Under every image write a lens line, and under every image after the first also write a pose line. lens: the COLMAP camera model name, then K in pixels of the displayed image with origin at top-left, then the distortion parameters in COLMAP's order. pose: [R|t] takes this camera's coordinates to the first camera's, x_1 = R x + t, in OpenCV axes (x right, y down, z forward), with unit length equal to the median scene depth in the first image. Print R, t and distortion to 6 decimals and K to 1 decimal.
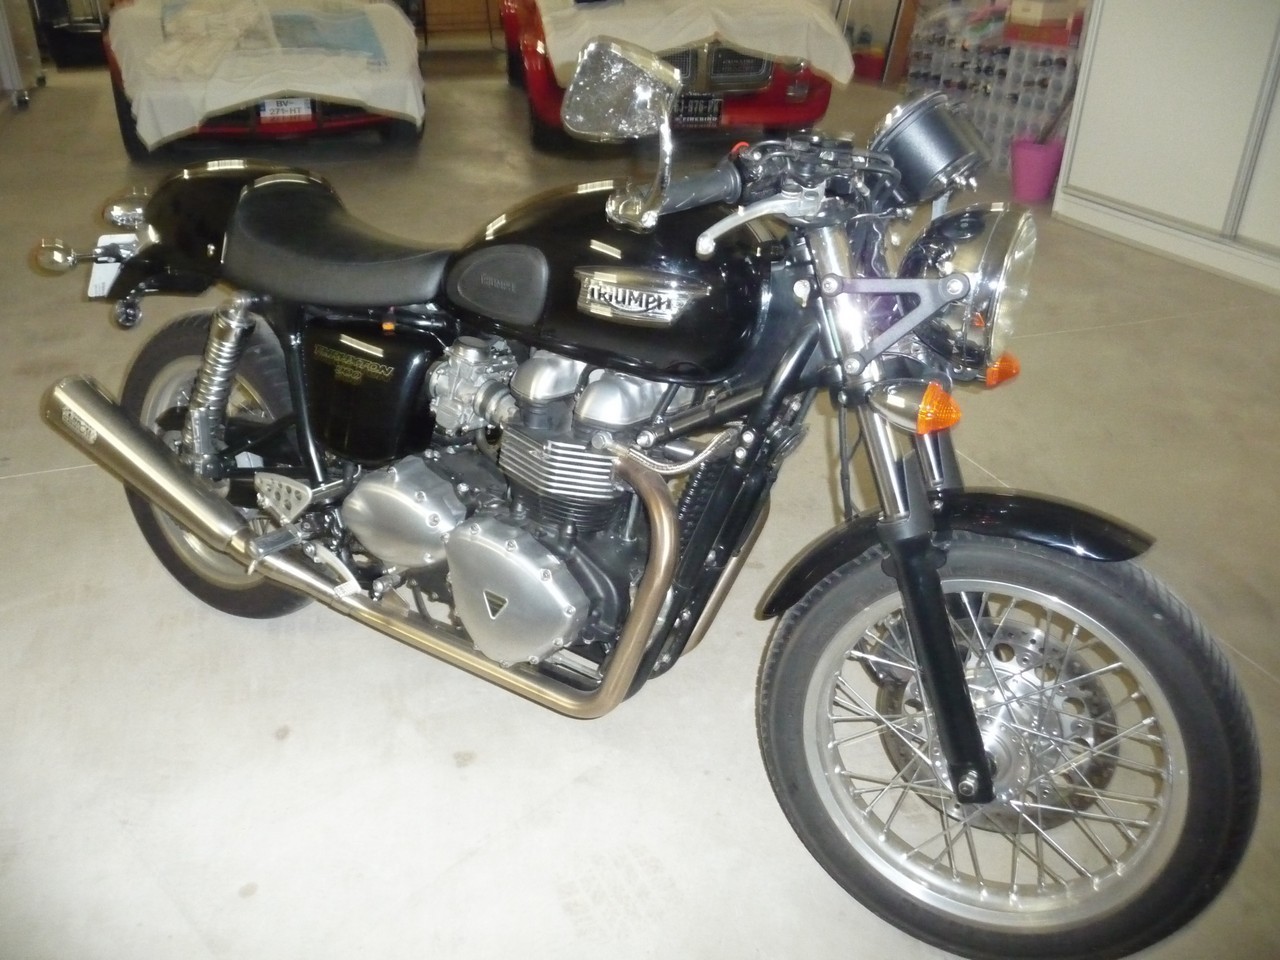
lens RADIAL K [[1045.8, 0, 640.0], [0, 1045.8, 480.0], [0, 0, 1]] dist [-0.043673, 0.005223]
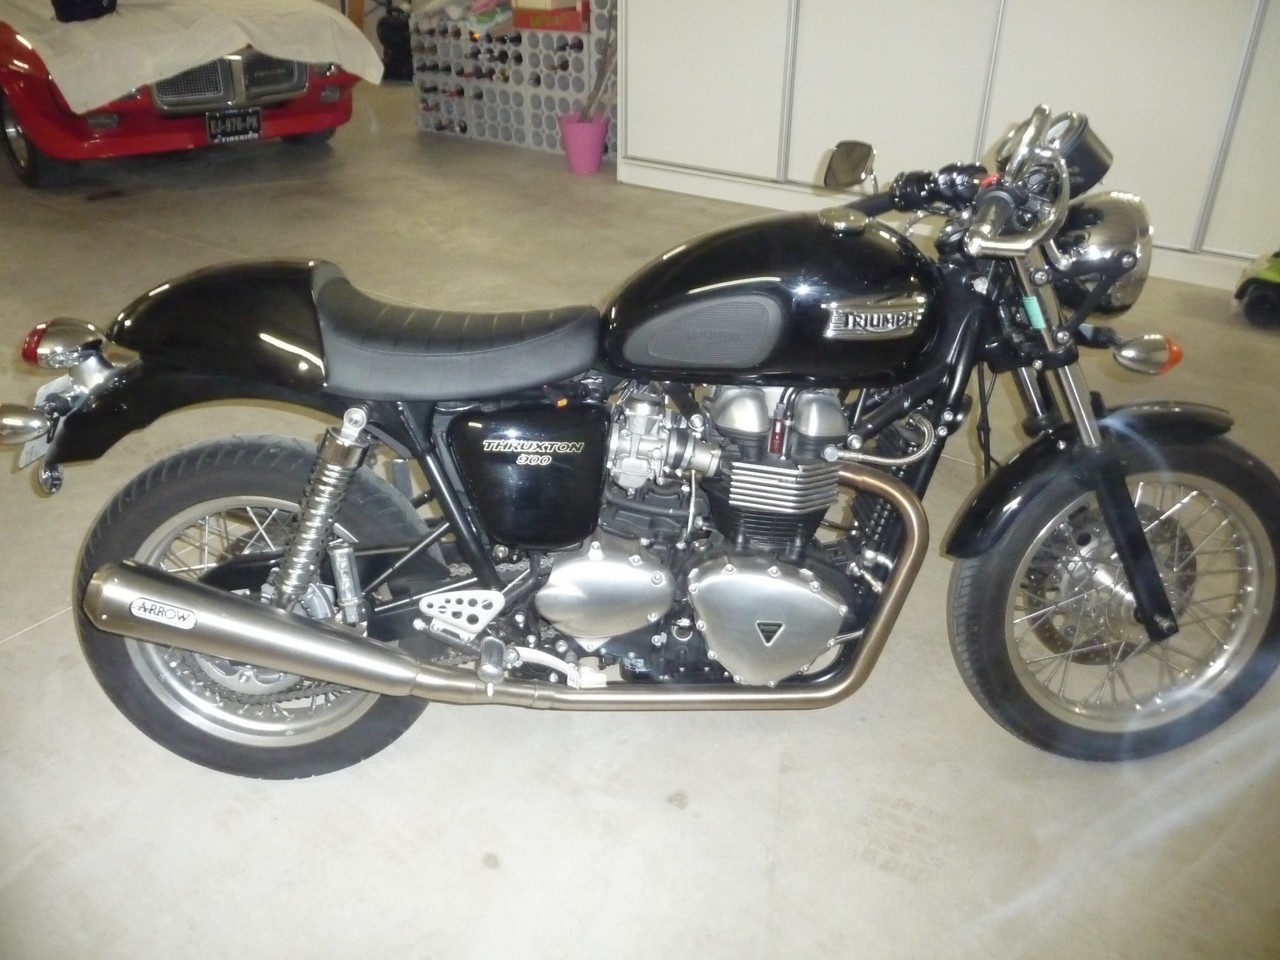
lens RADIAL K [[1045.8, 0, 640.0], [0, 1045.8, 480.0], [0, 0, 1]] dist [-0.043673, 0.005223]
pose [[0.832592, -0.275016, 0.480788, -0.550814], [0.266548, 0.959846, 0.087455, -0.119479], [-0.485534, 0.055338, 0.872464, 0.105333]]
